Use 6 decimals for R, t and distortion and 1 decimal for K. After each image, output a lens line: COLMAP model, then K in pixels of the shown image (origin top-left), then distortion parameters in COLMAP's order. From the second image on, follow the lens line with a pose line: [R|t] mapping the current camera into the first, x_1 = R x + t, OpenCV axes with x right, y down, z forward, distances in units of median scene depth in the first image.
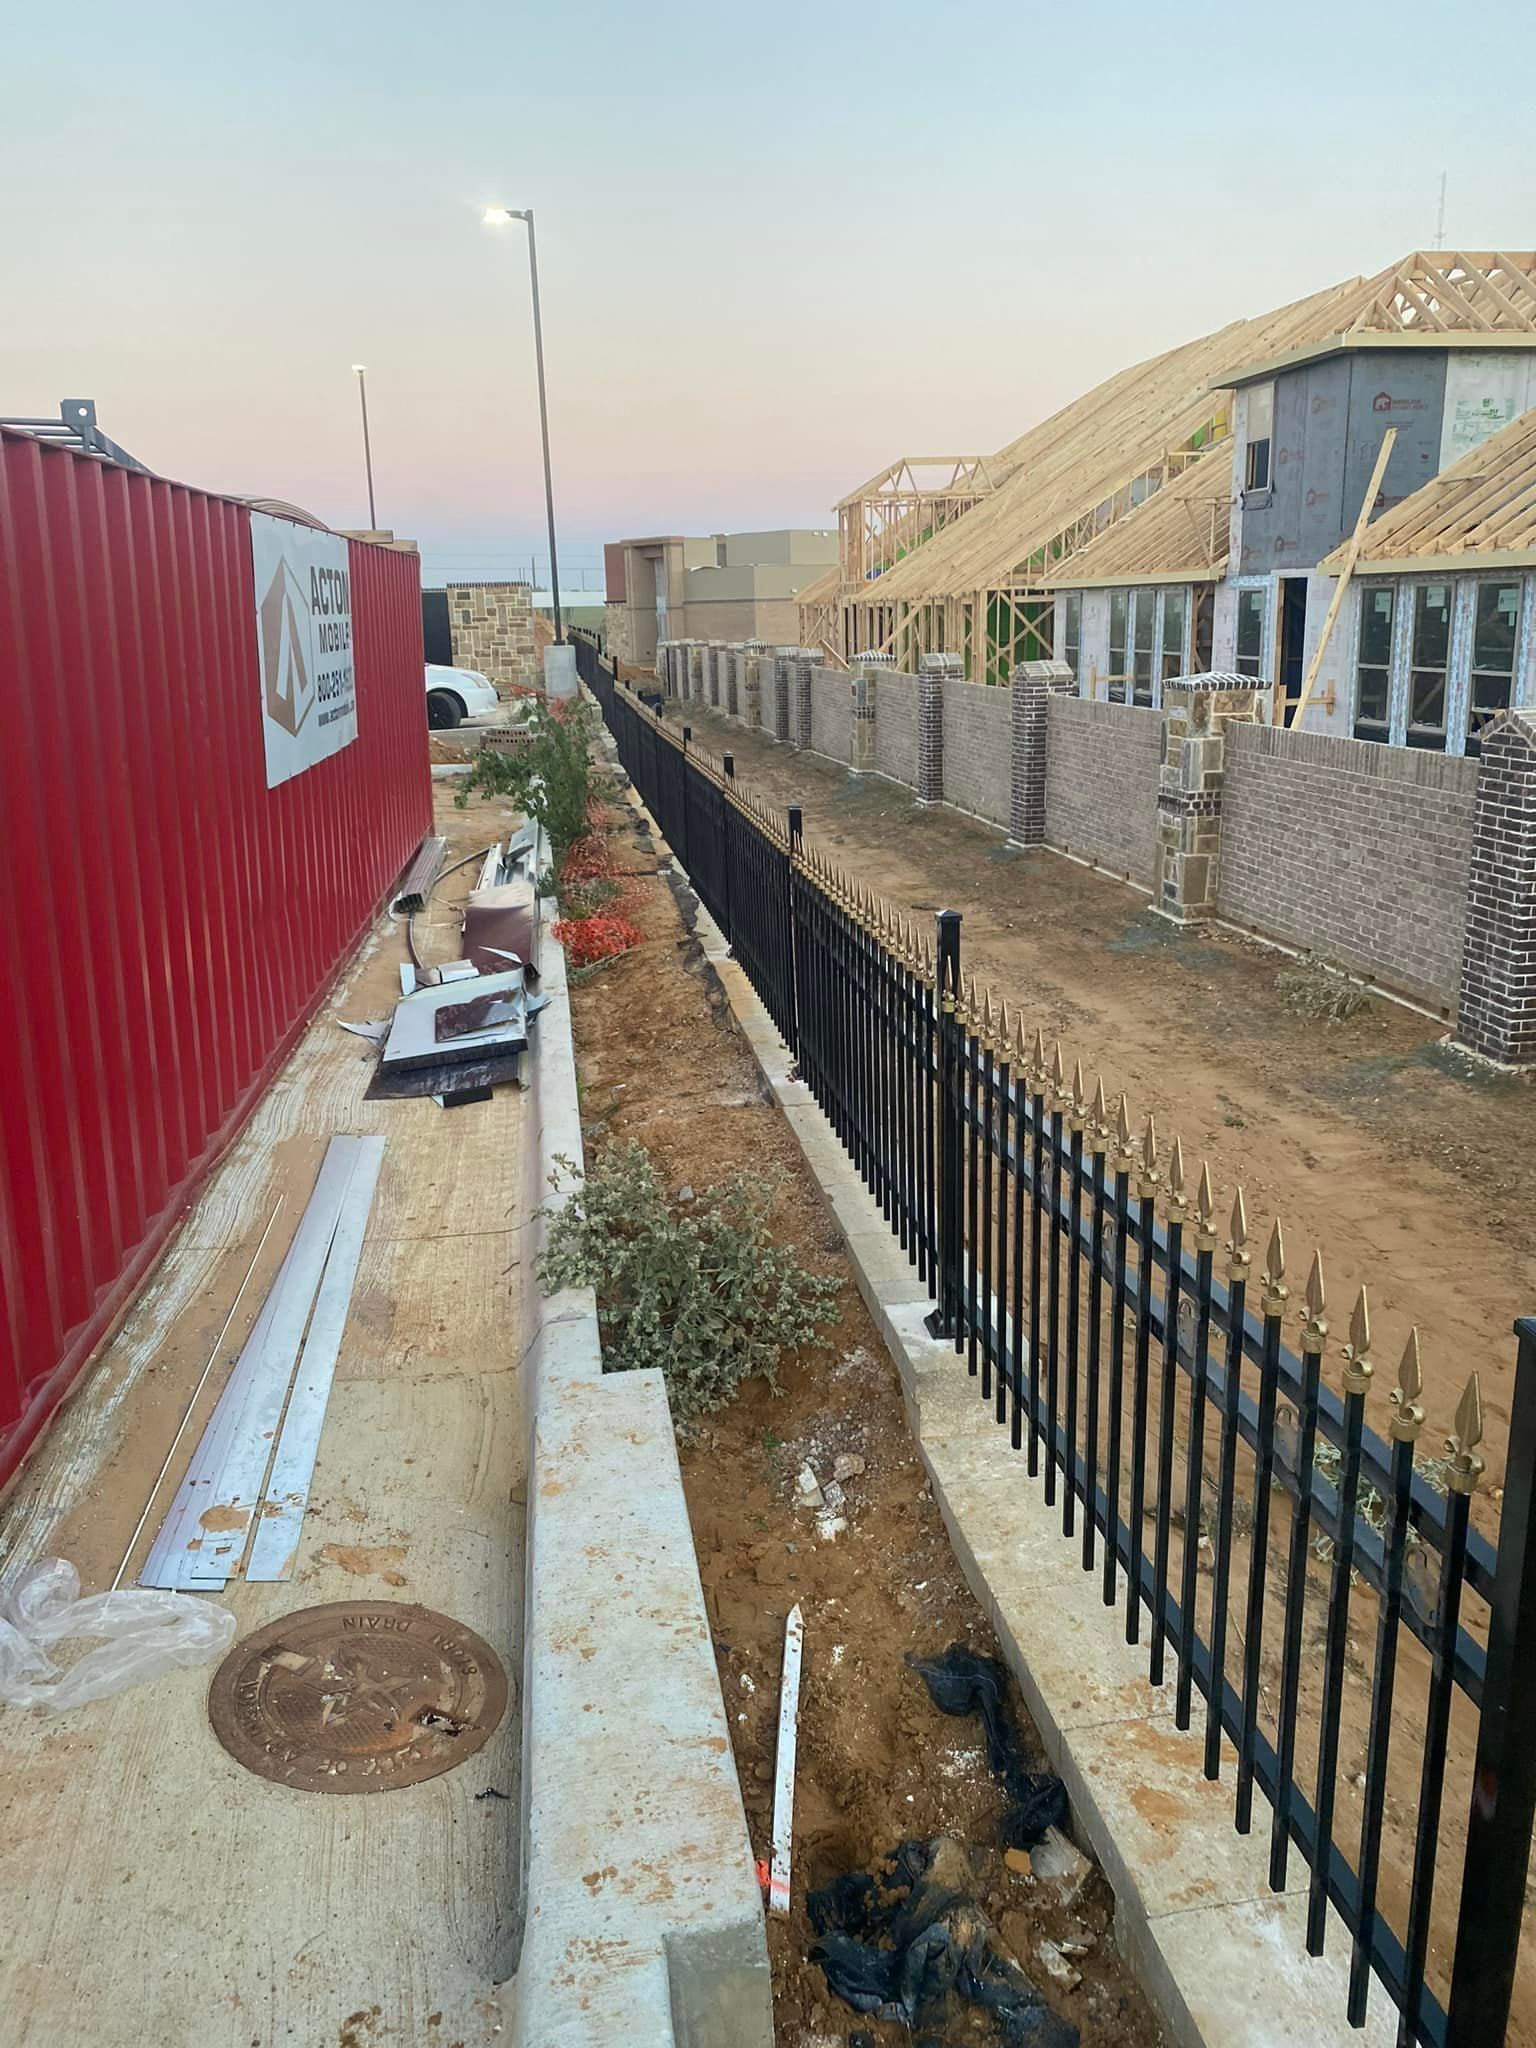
lens RADIAL K [[1555.2, 0, 768.0], [0, 1555.2, 1024.0], [0, 0, 1]] dist [0.033092, -0.004184]
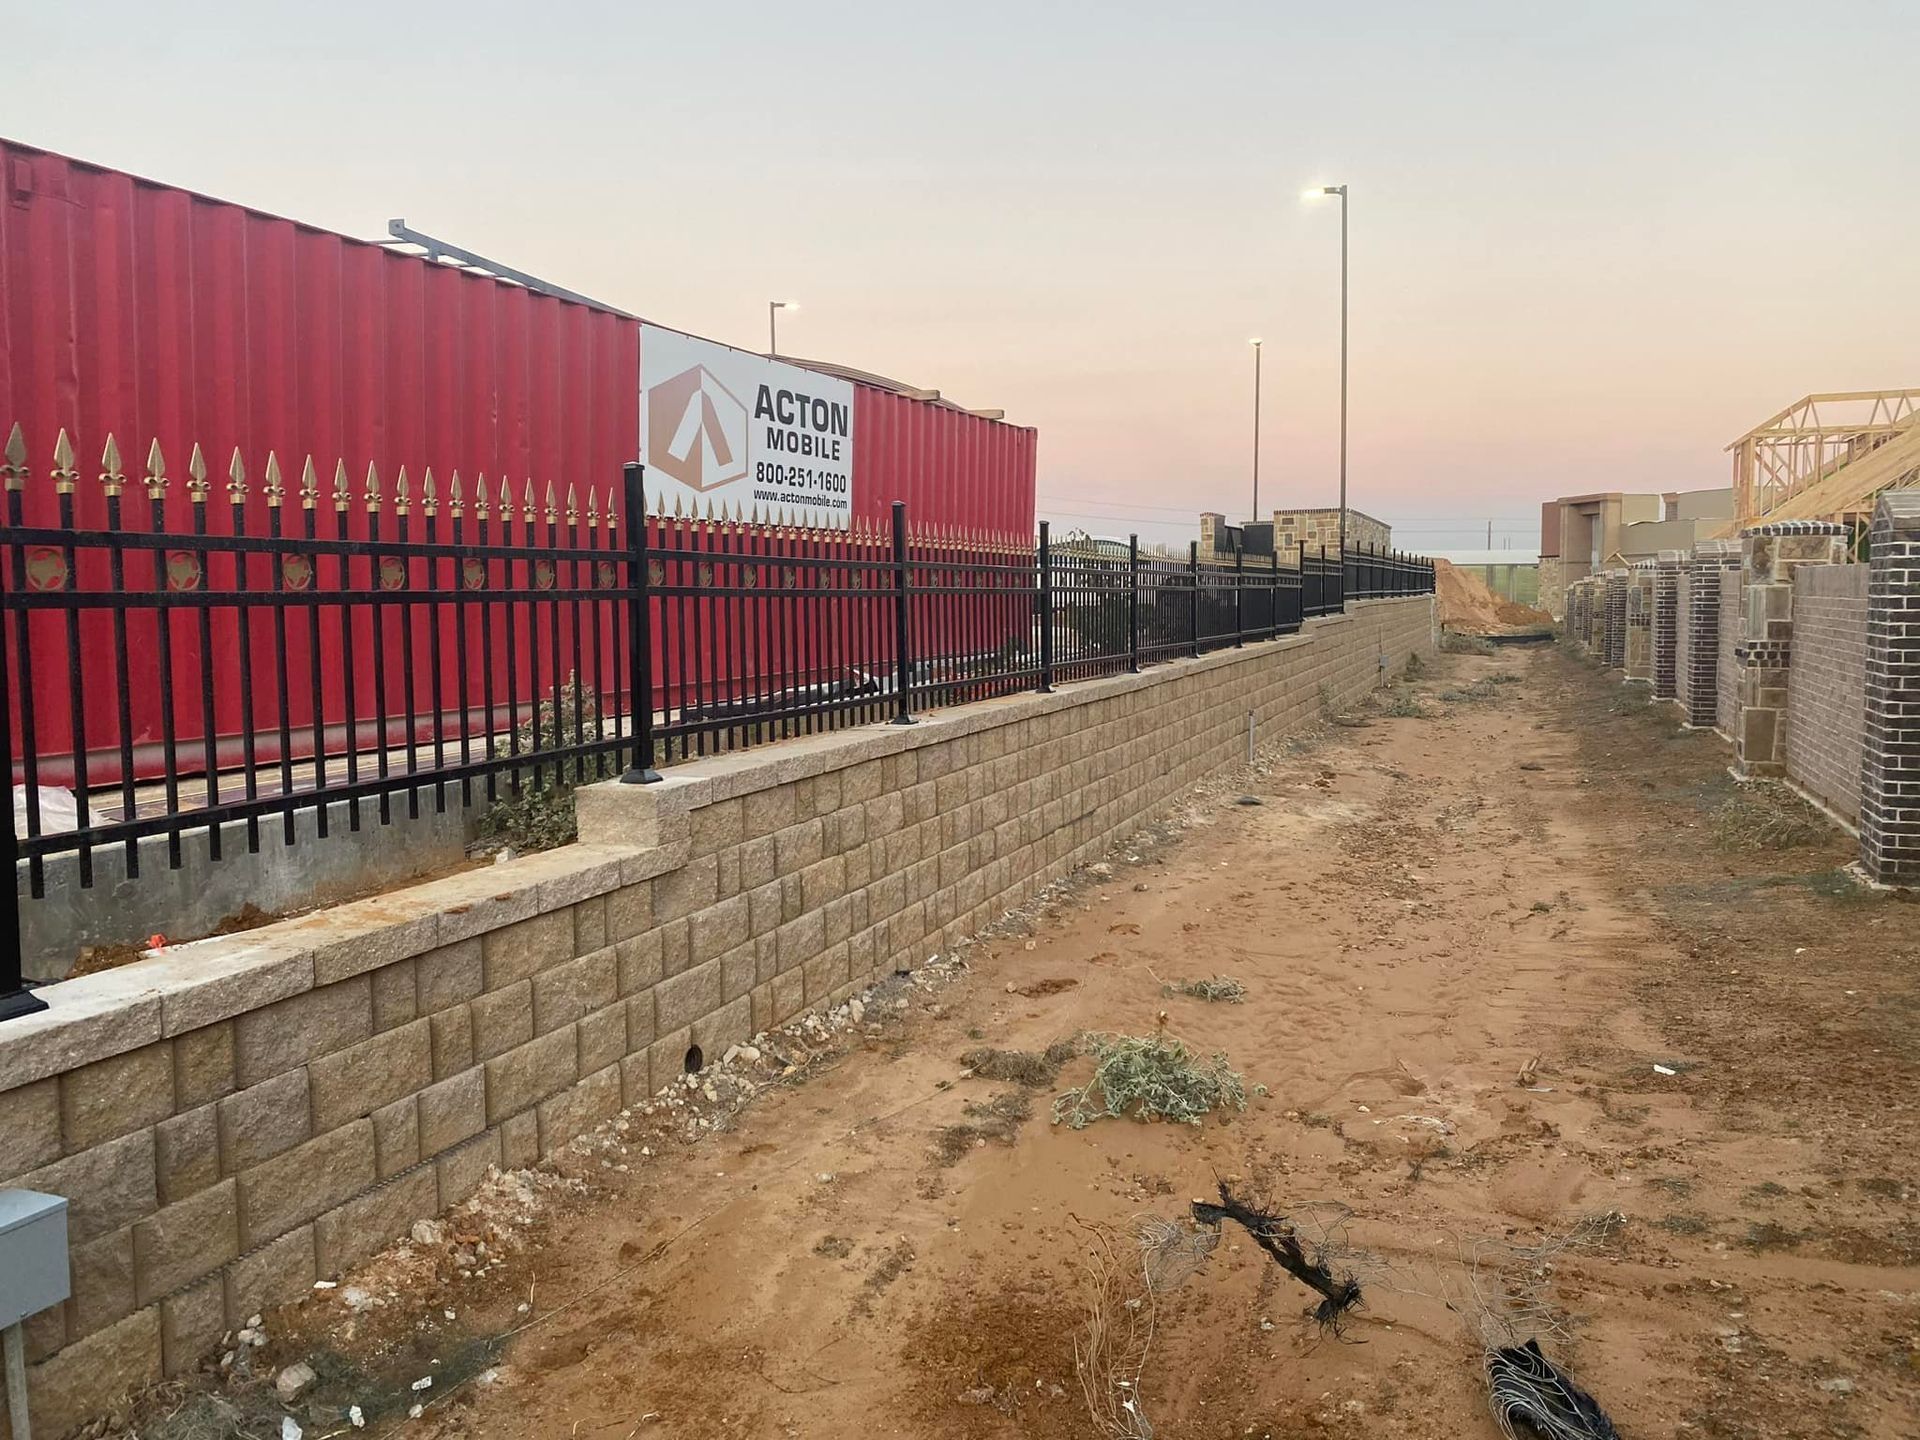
lens RADIAL K [[1458.0, 0, 960.0], [0, 1458.0, 720.0], [0, 0, 1]] dist [0.033092, -0.004184]
pose [[0.876187, 0.062397, -0.477916, 0.279428], [-0.138098, 0.982511, -0.124905, 0.076474], [0.461764, 0.175439, 0.869480, 0.008362]]
